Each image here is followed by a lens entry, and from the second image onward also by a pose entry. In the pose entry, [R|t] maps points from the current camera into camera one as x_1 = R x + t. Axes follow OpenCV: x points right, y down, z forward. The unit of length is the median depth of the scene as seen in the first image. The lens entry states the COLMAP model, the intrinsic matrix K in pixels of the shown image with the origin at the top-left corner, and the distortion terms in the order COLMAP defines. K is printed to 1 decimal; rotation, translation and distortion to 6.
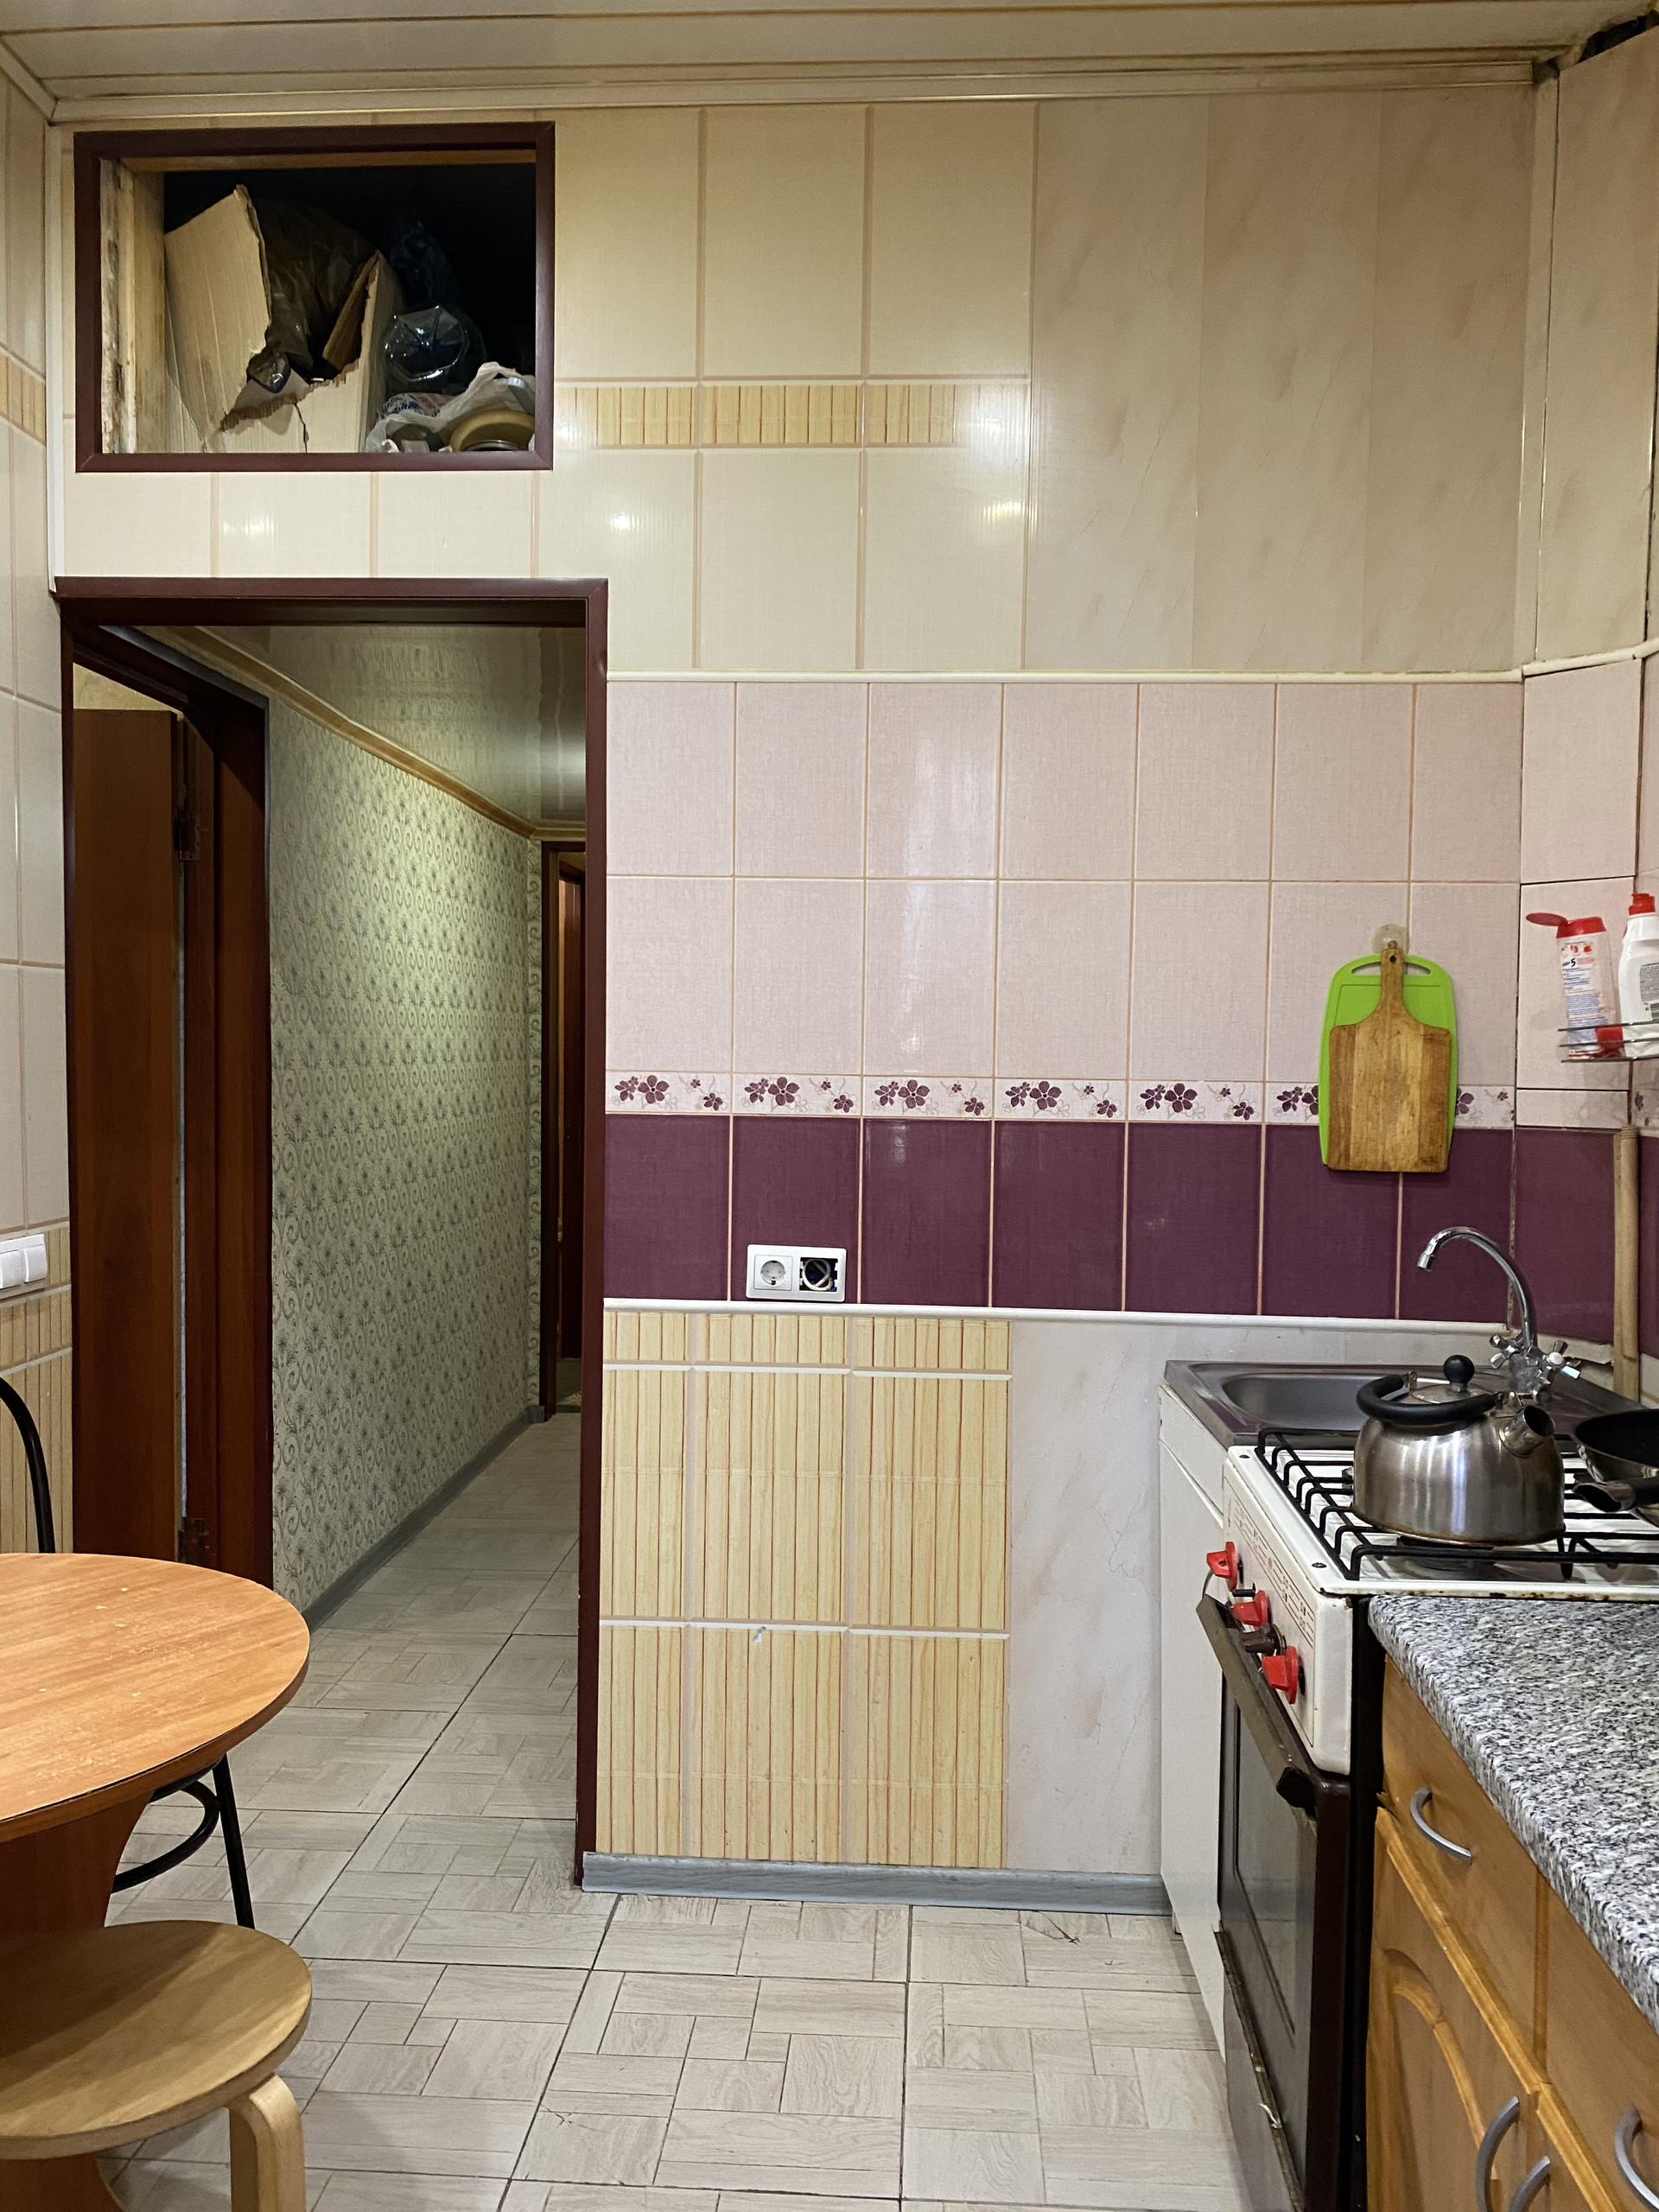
lens RADIAL K [[1739.3, 0, 818.9], [0, 1739.3, 1116.4], [0, 0, 1]] dist [0.067852, -0.041946]
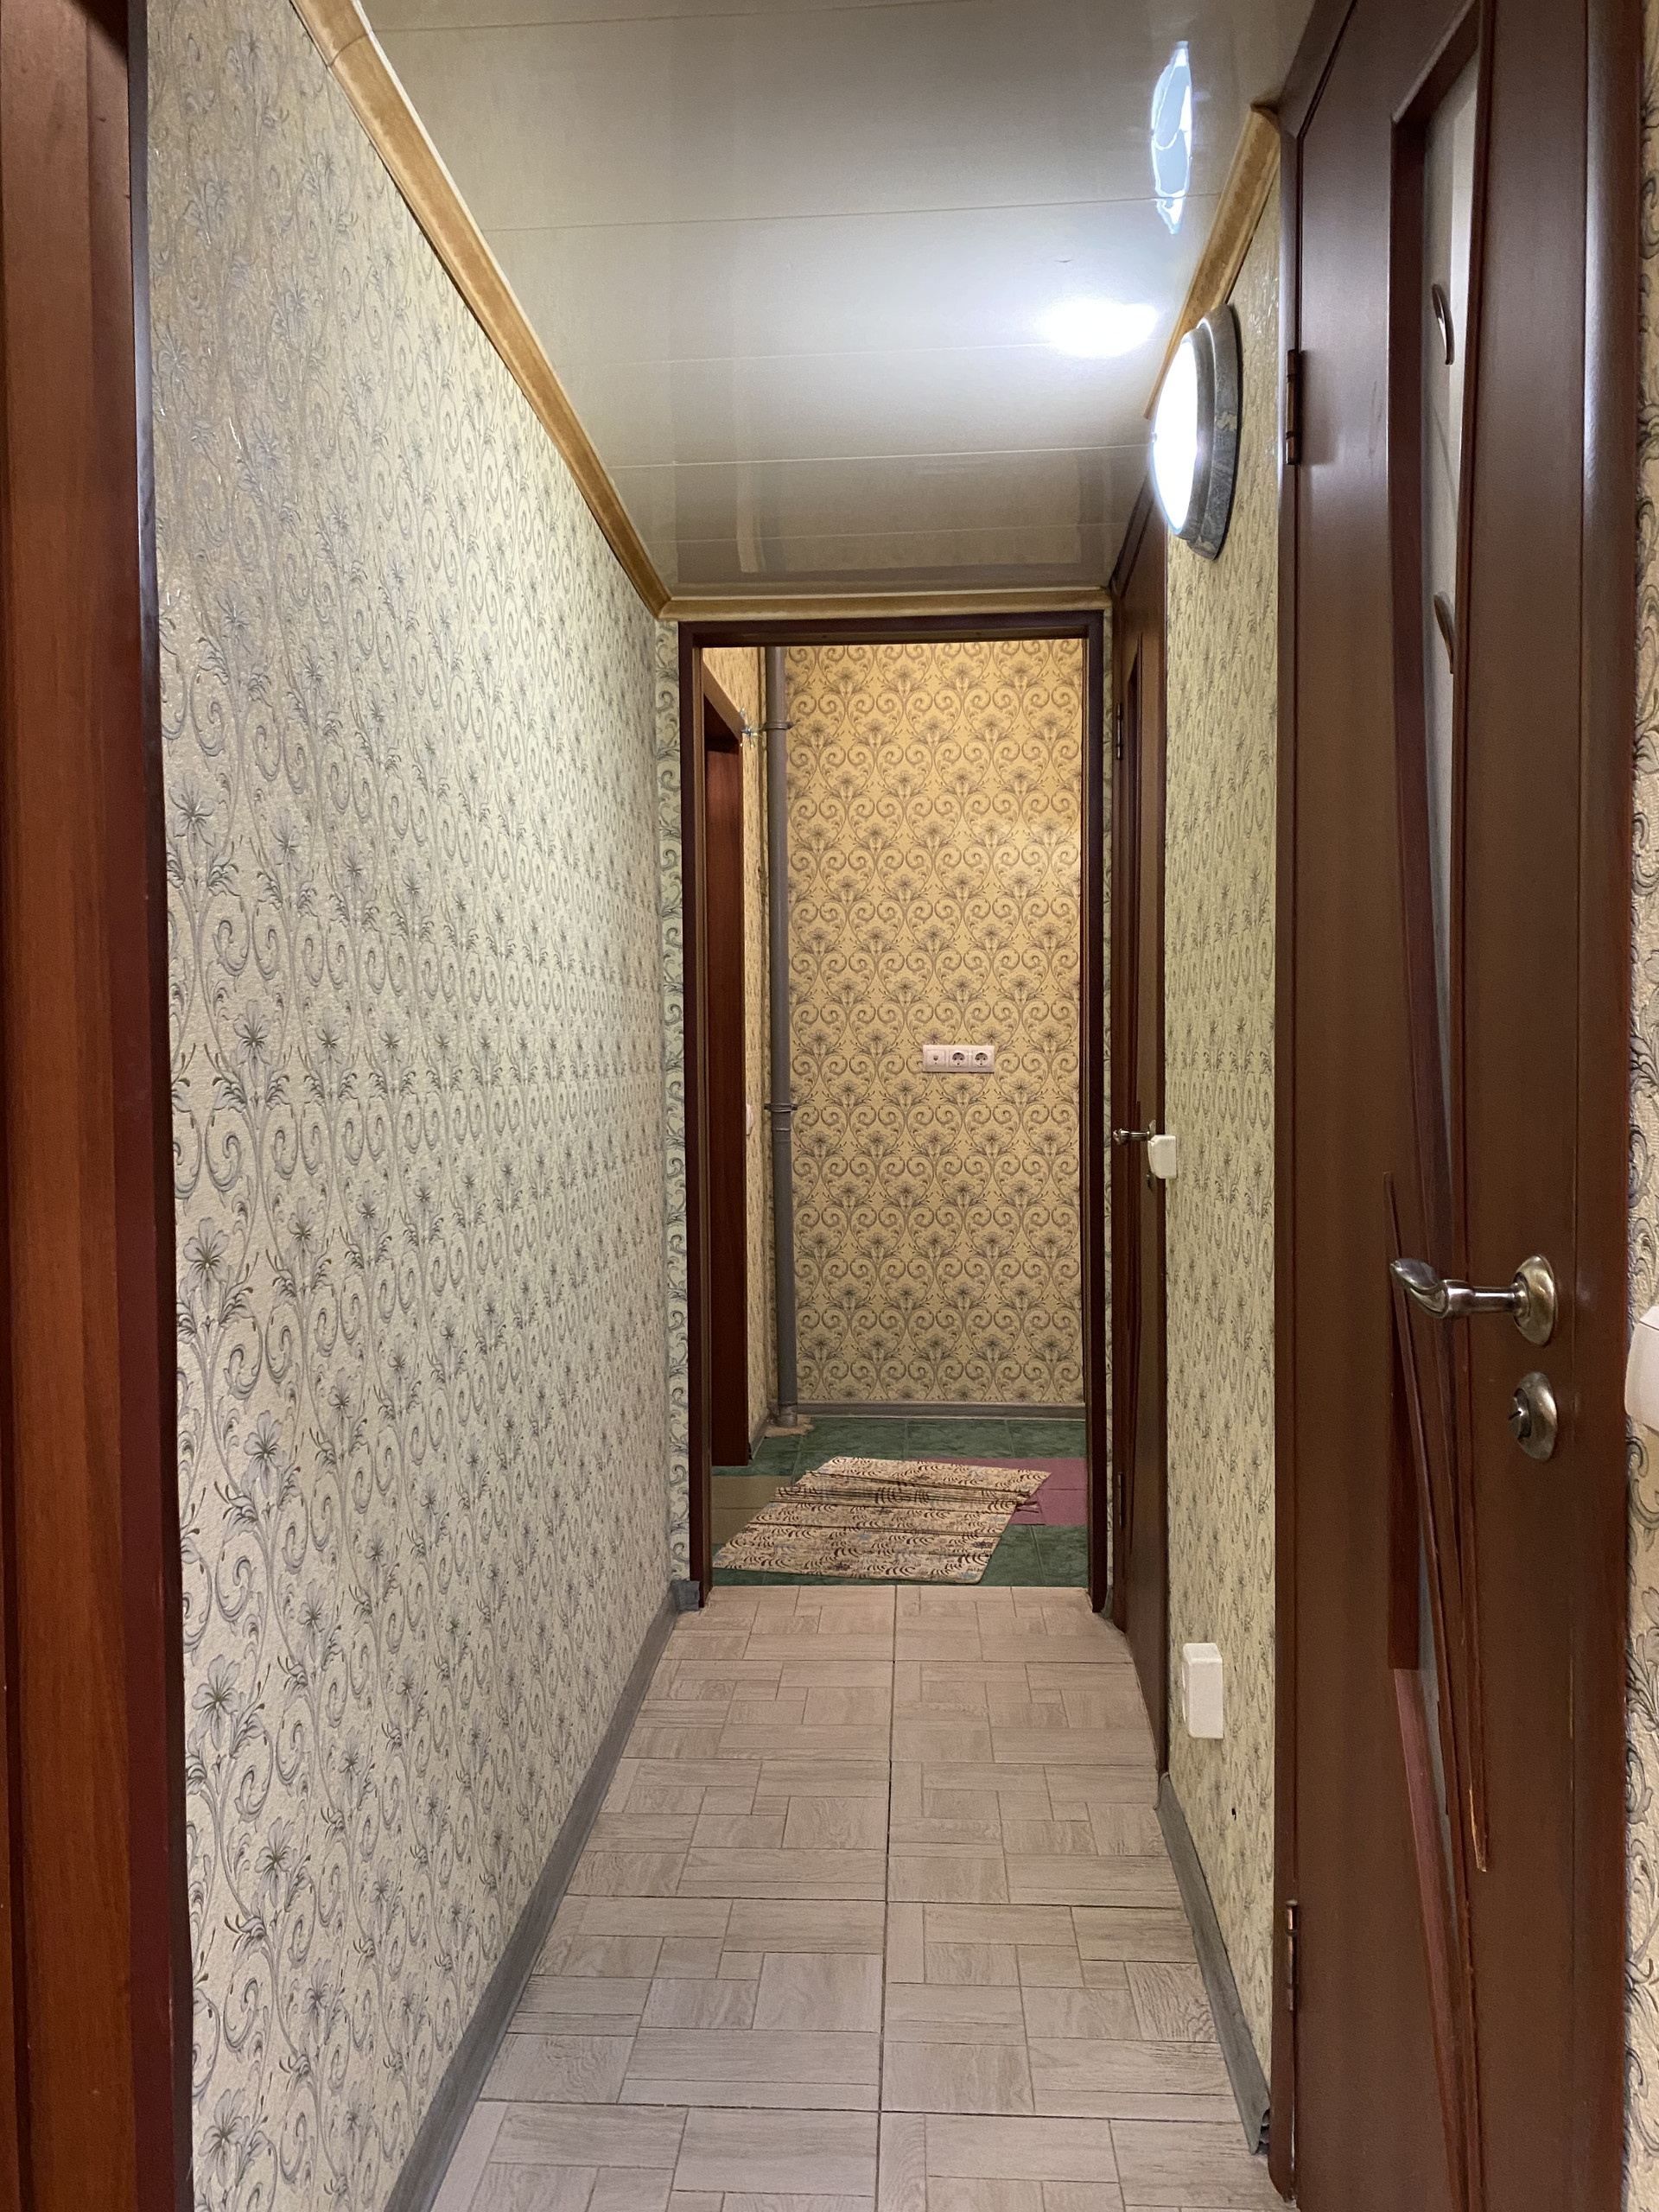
lens RADIAL K [[1739.3, 0, 826.5], [0, 1739.3, 1099.5], [0, 0, 1]] dist [0.067852, -0.041946]
pose [[0.999656, -0.023825, 0.010979, -0.166223], [0.024007, 0.999571, -0.016798, 0.019773], [-0.010574, 0.017056, 0.999799, 0.575592]]
